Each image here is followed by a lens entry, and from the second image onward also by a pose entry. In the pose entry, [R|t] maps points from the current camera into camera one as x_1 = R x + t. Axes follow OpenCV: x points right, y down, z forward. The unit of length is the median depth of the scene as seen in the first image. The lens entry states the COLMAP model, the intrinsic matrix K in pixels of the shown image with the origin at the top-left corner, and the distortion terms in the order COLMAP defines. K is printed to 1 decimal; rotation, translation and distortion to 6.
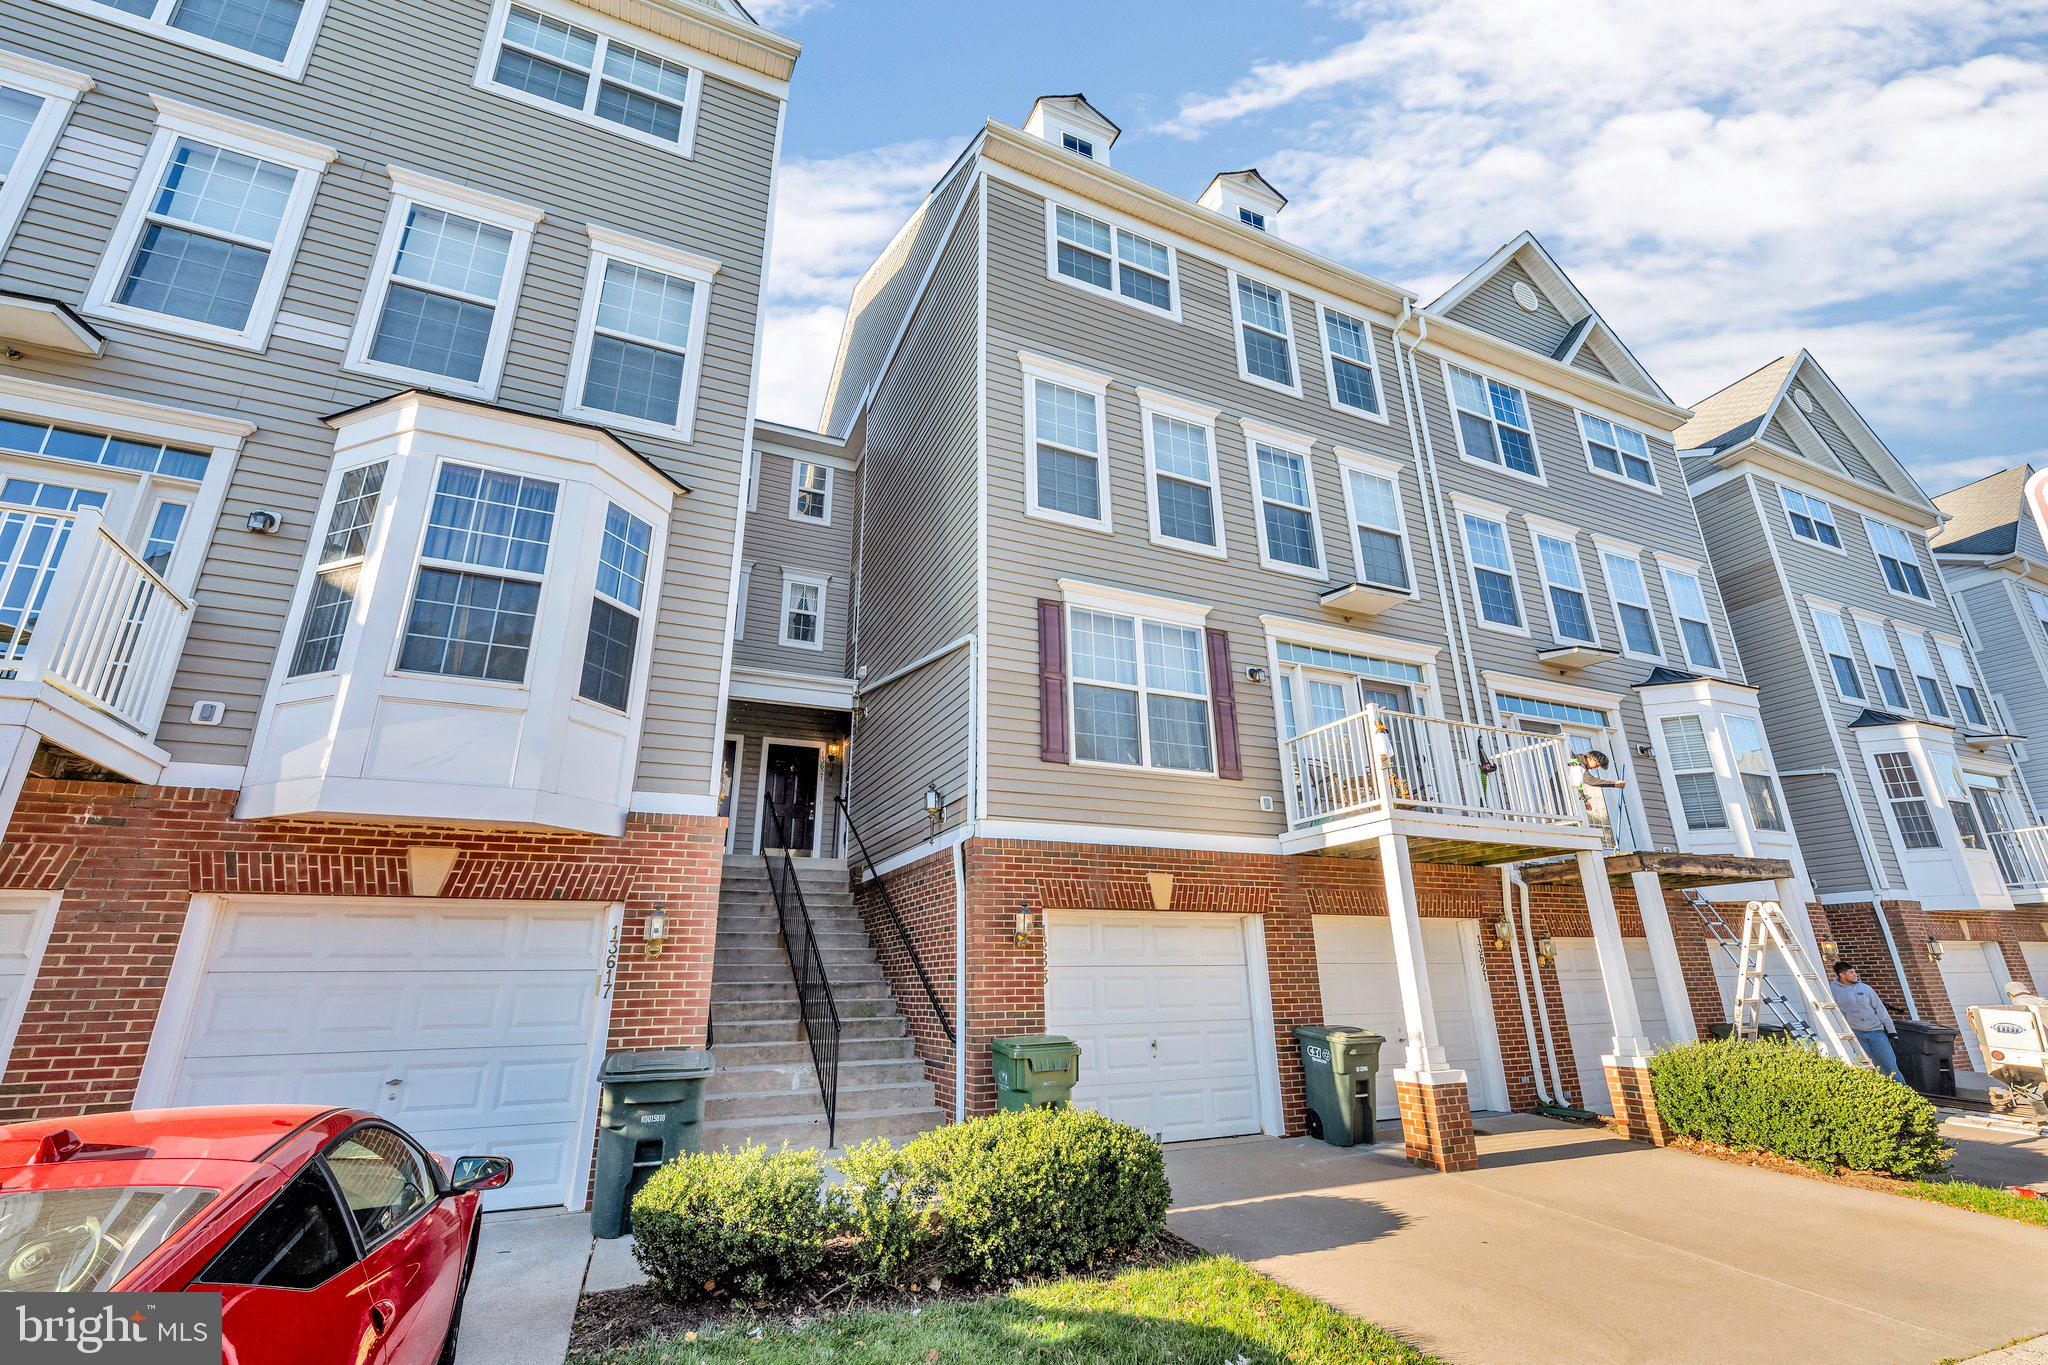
lens RADIAL K [[890.7, 0, 1020.6], [0, 890.7, 674.2], [0, 0, 1]] dist [0.000443, -0.000676]
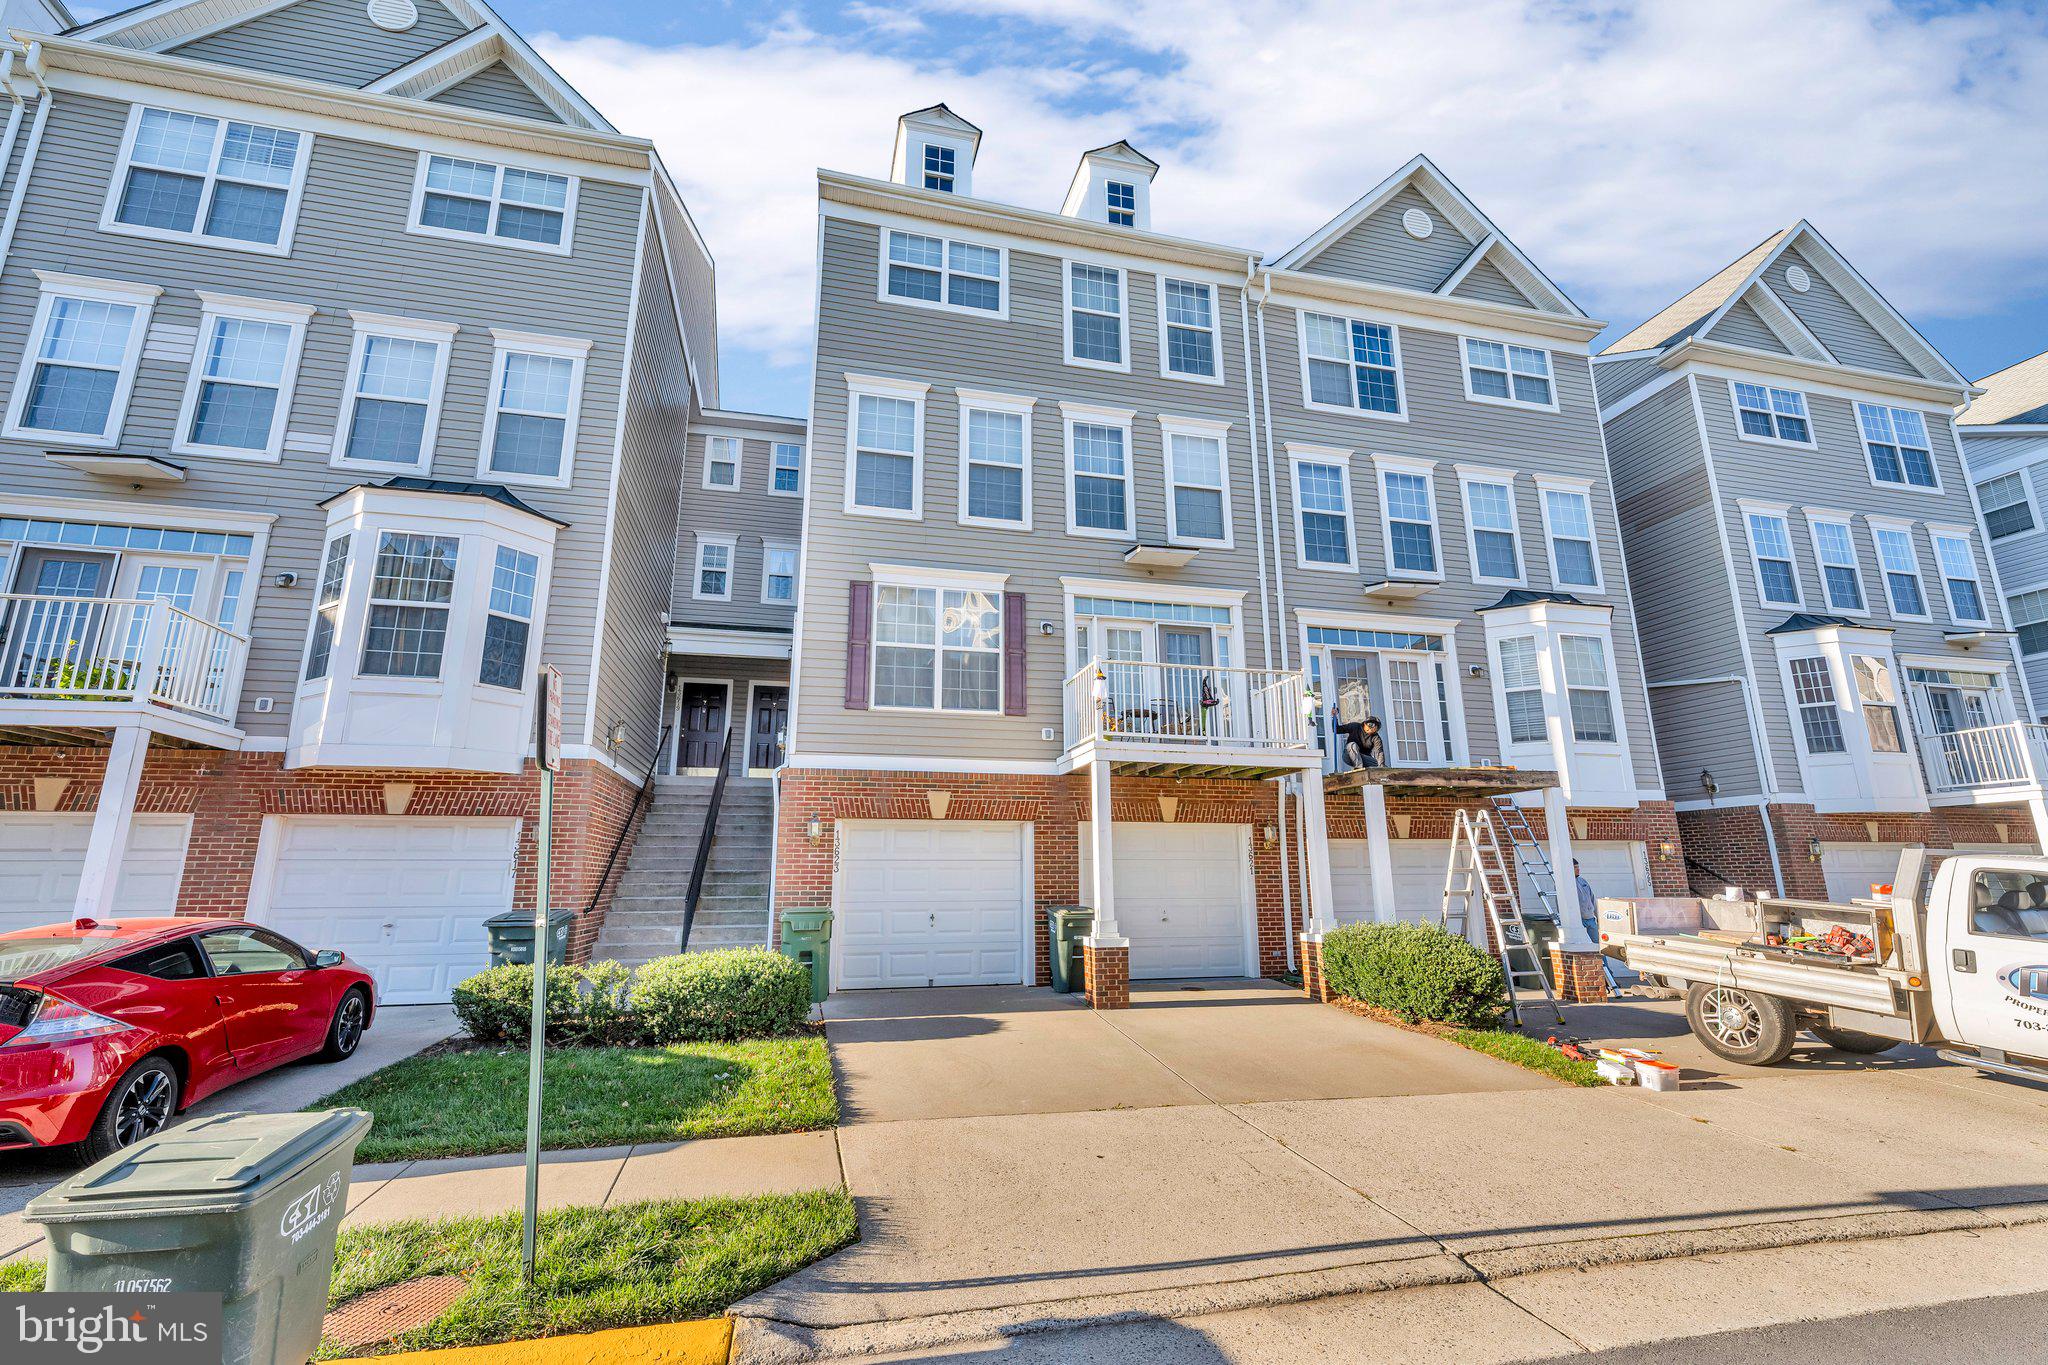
lens RADIAL K [[890.7, 0, 1027.3], [0, 890.7, 678.8], [0, 0, 1]] dist [0.000443, -0.000676]
pose [[0.981964, -0.032365, -0.186276, 0.507307], [0.053099, 0.992795, 0.107418, -0.069623], [0.181458, -0.115371, 0.976608, -0.220348]]
